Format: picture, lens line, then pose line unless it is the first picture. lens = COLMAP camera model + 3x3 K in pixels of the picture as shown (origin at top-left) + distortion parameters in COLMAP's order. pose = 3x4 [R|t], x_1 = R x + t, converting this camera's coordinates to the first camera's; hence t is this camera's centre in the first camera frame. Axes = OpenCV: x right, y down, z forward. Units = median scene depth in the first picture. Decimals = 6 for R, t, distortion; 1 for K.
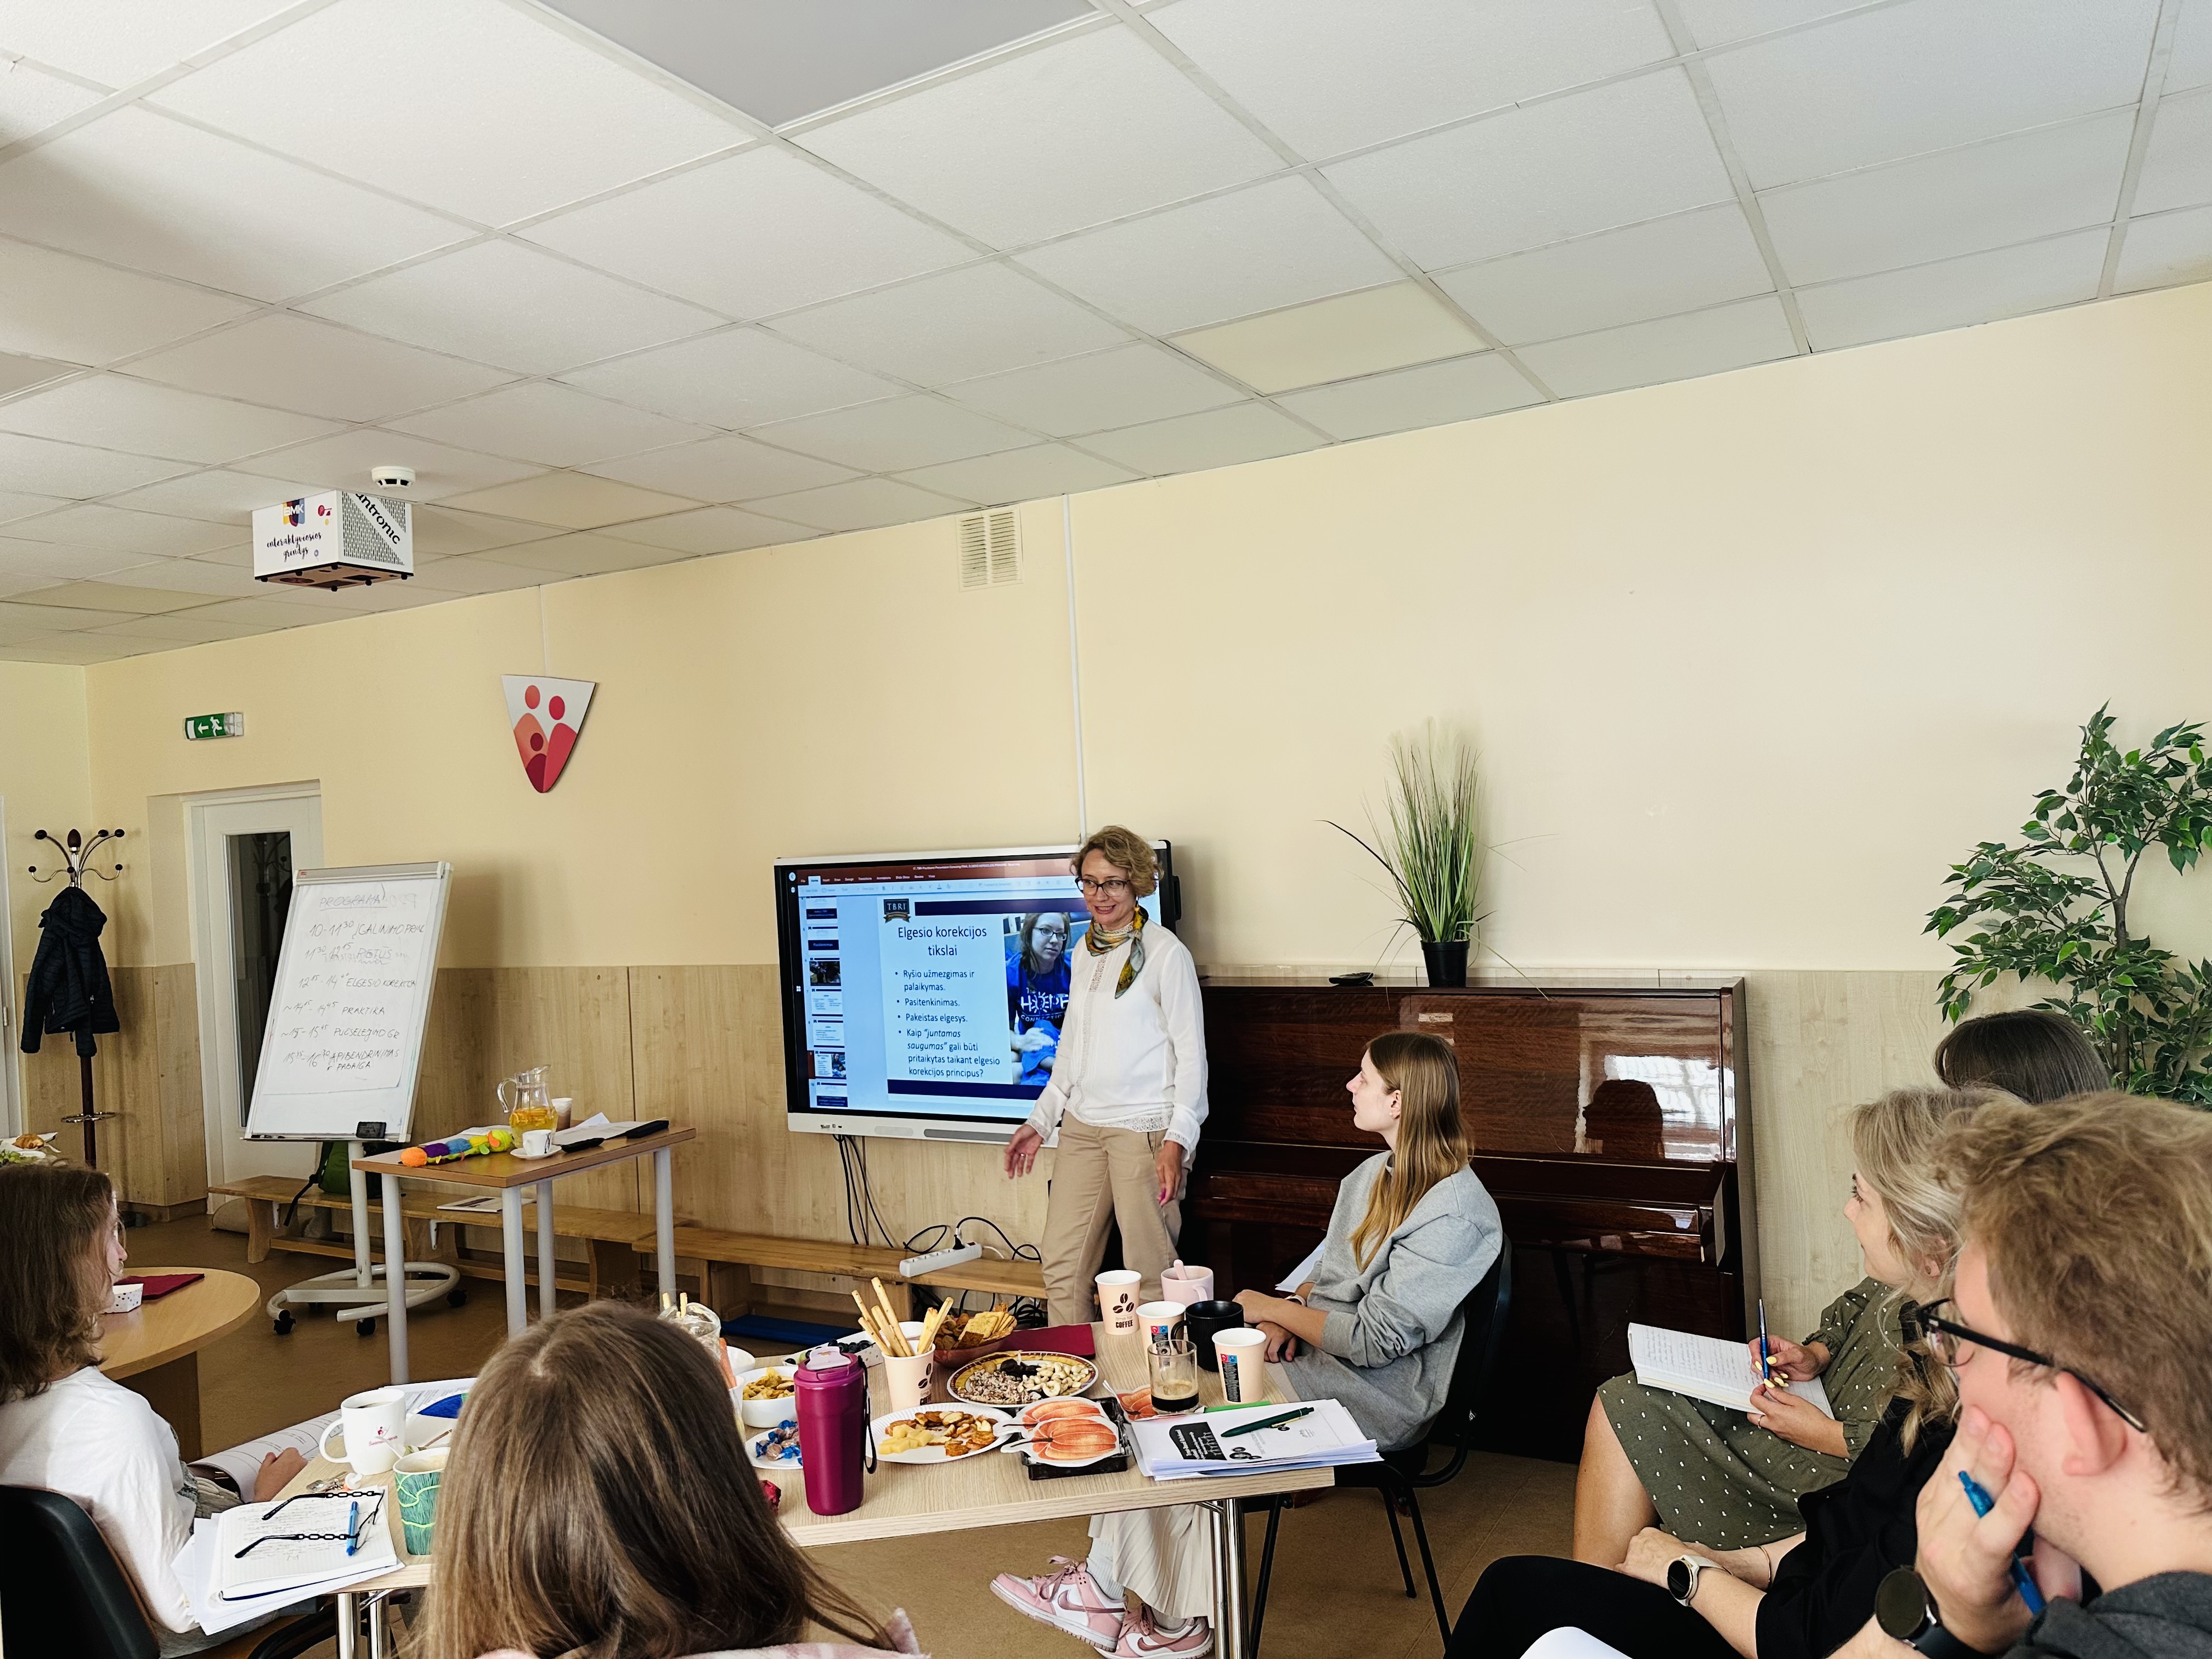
lens RADIAL K [[1567.4, 0, 1116.1], [0, 1567.4, 832.2], [0, 0, 1]] dist [0.017674, -0.016606]
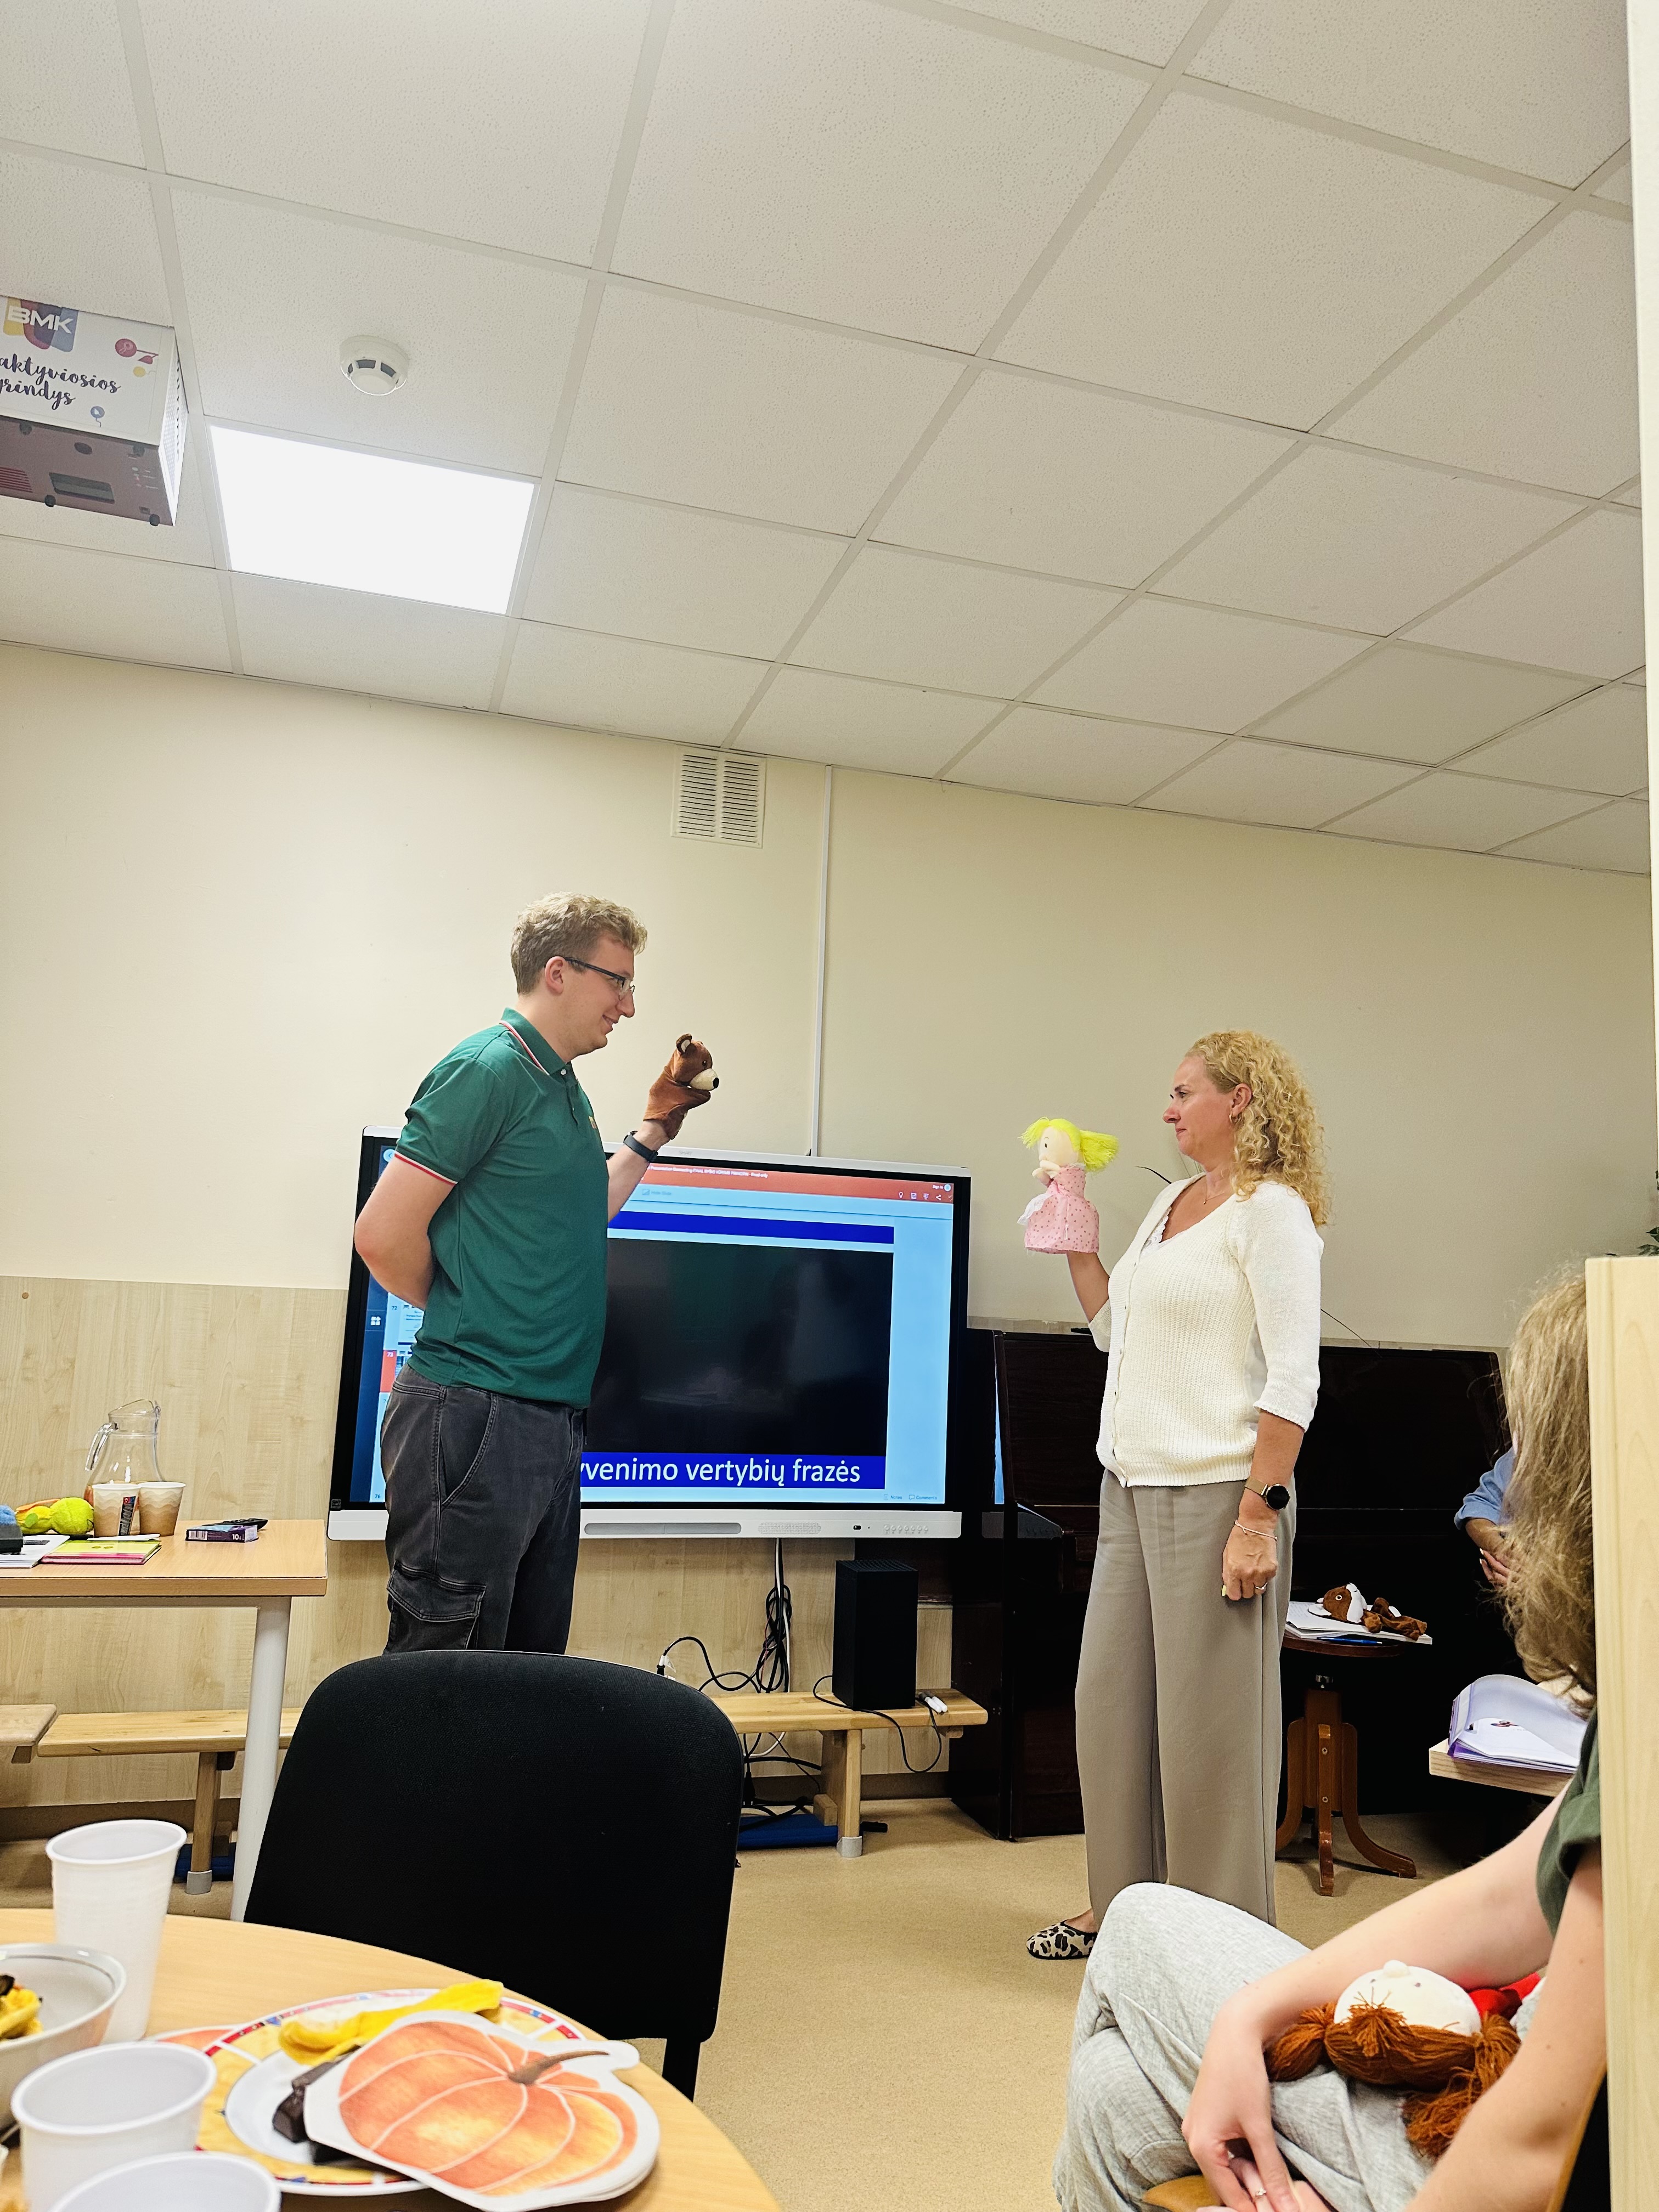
lens RADIAL K [[1567.4, 0, 834.1], [0, 1567.4, 1073.0], [0, 0, 1]] dist [0.017674, -0.016606]
pose [[0.688992, 0.192123, 0.698841, -0.560718], [-0.070499, 0.977419, -0.199204, 0.116559], [-0.721332, 0.087982, 0.686978, 0.382603]]
